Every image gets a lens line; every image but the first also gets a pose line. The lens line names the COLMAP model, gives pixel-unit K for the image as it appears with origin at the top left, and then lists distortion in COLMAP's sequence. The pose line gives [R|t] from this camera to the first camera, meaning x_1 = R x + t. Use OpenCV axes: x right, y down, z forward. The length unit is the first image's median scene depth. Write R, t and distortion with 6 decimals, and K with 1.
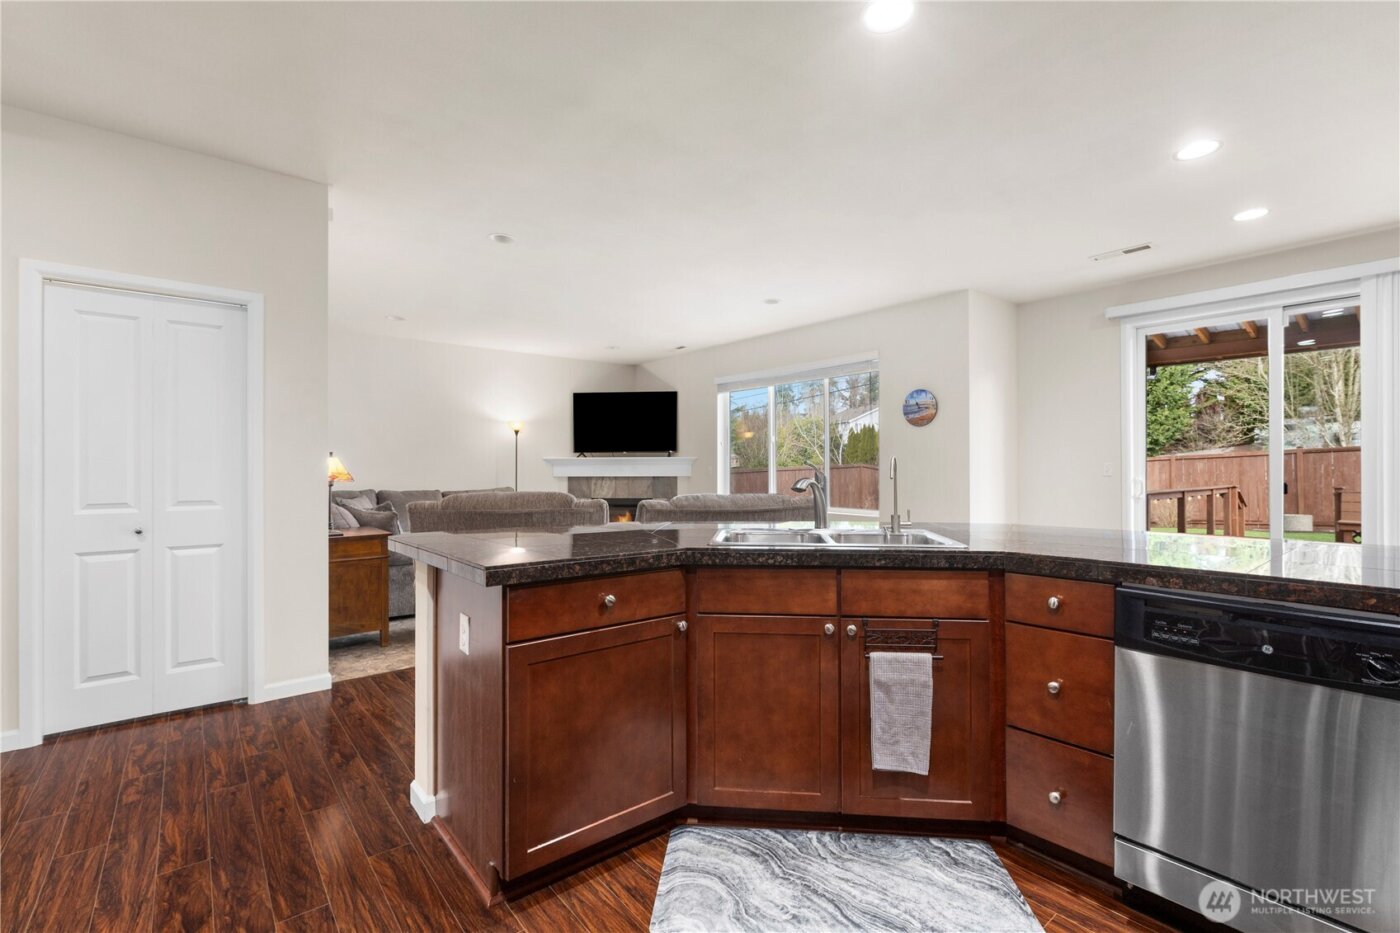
lens RADIAL K [[635.9, 0, 665.0], [0, 635.9, 466.7], [0, 0, 1]] dist [-0.004715, -0.002628]
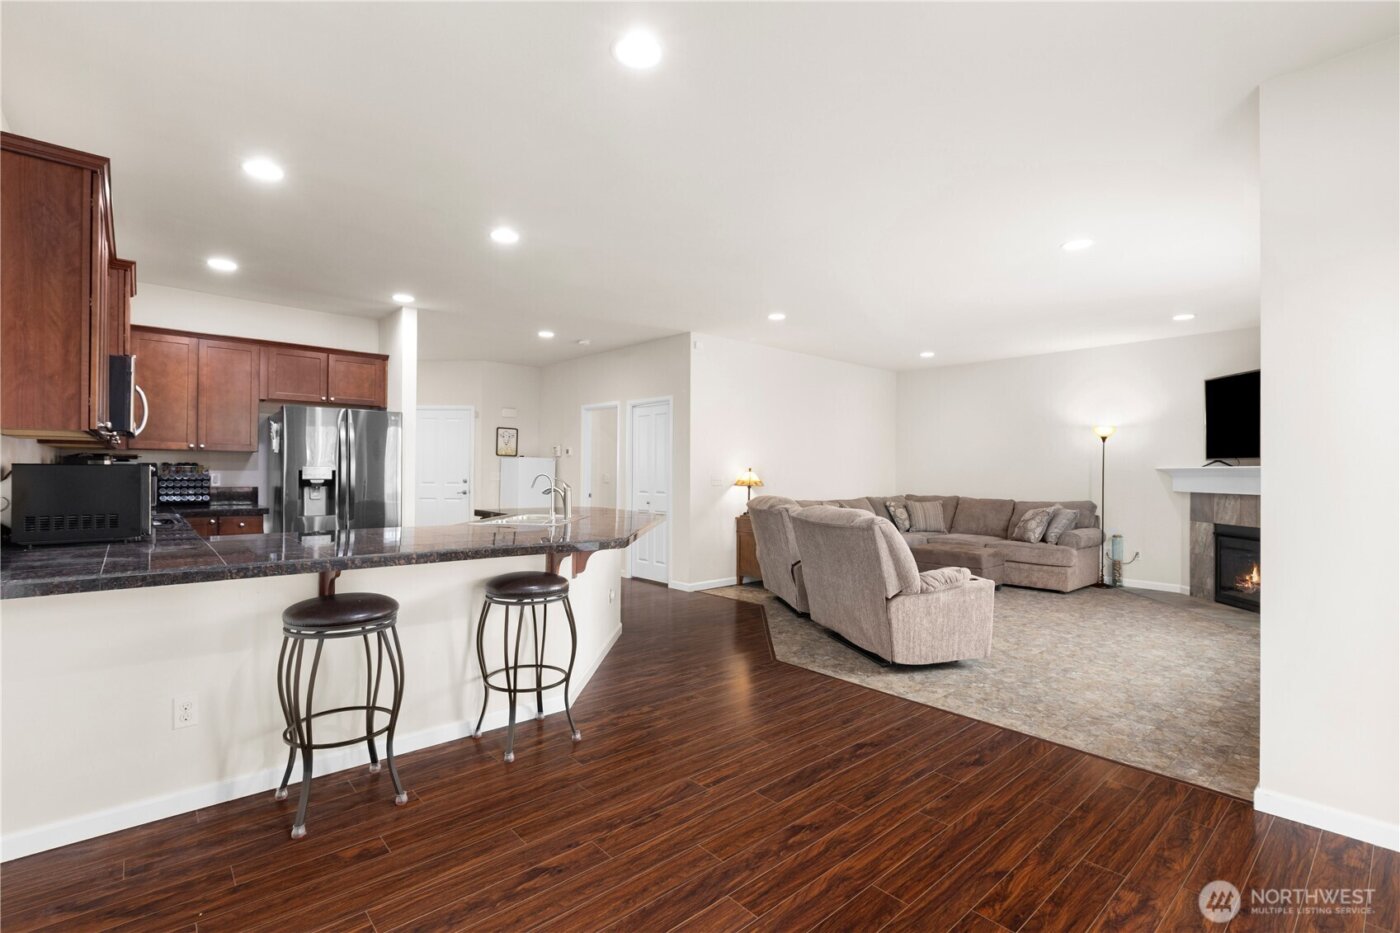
lens RADIAL K [[635.9, 0, 697.8], [0, 635.9, 469.8], [0, 0, 1]] dist [-0.004715, -0.002628]
pose [[0.053616, 0.000112, -0.998562, 0.980212], [-0.003312, 0.999995, -0.000065, -0.015572], [0.998556, 0.003311, 0.053616, 0.638121]]
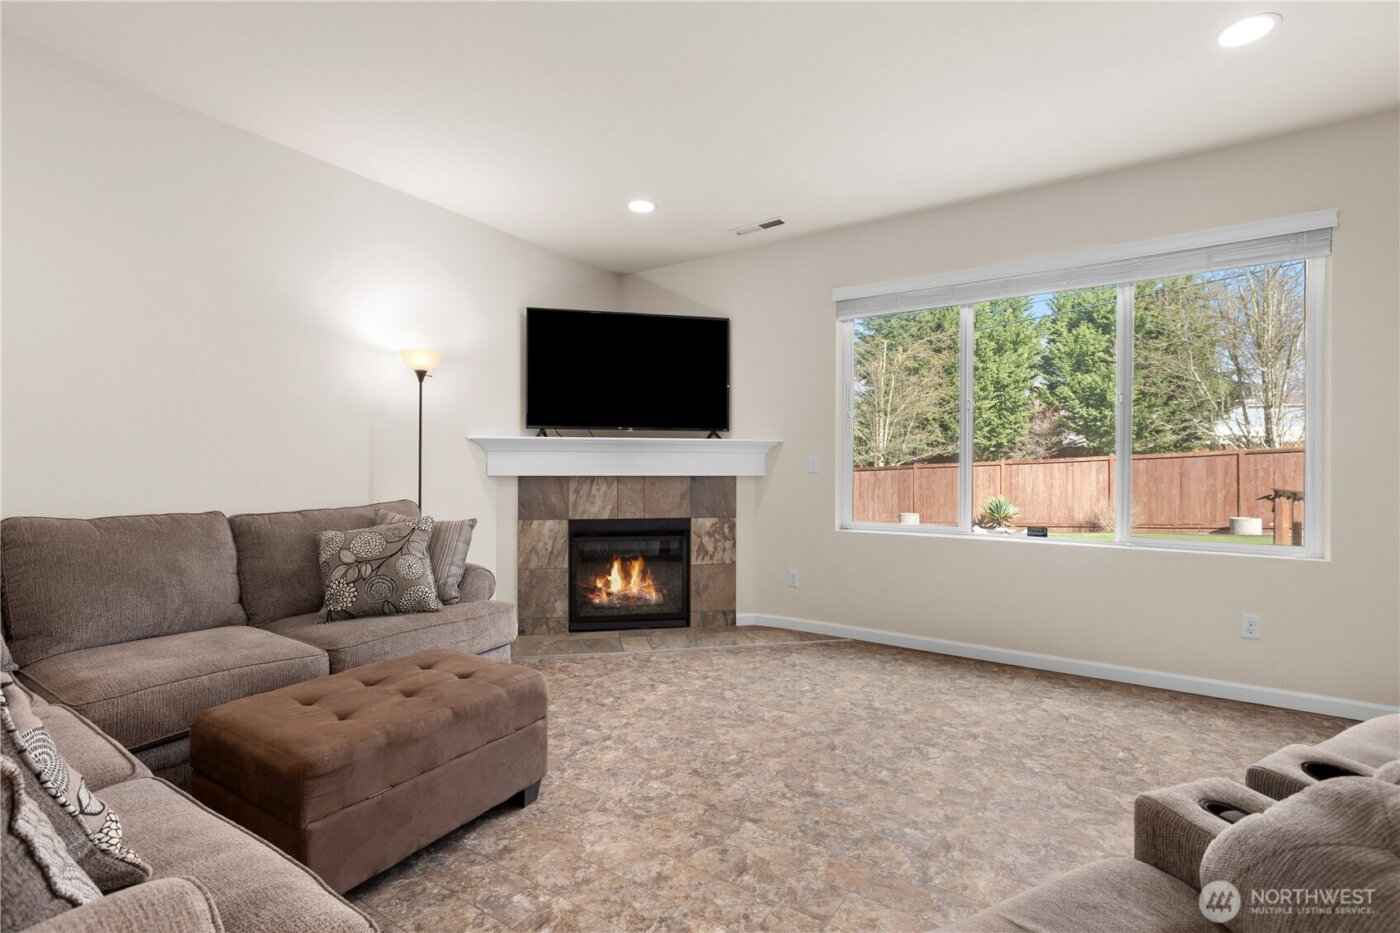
lens RADIAL K [[635.9, 0, 671.3], [0, 635.9, 477.9], [0, 0, 1]] dist [-0.004715, -0.002628]
pose [[0.954392, 0.001363, 0.298552, -0.320877], [-0.006377, 0.999855, 0.015821, 0.014362], [-0.298487, -0.017003, 0.954262, 0.852314]]
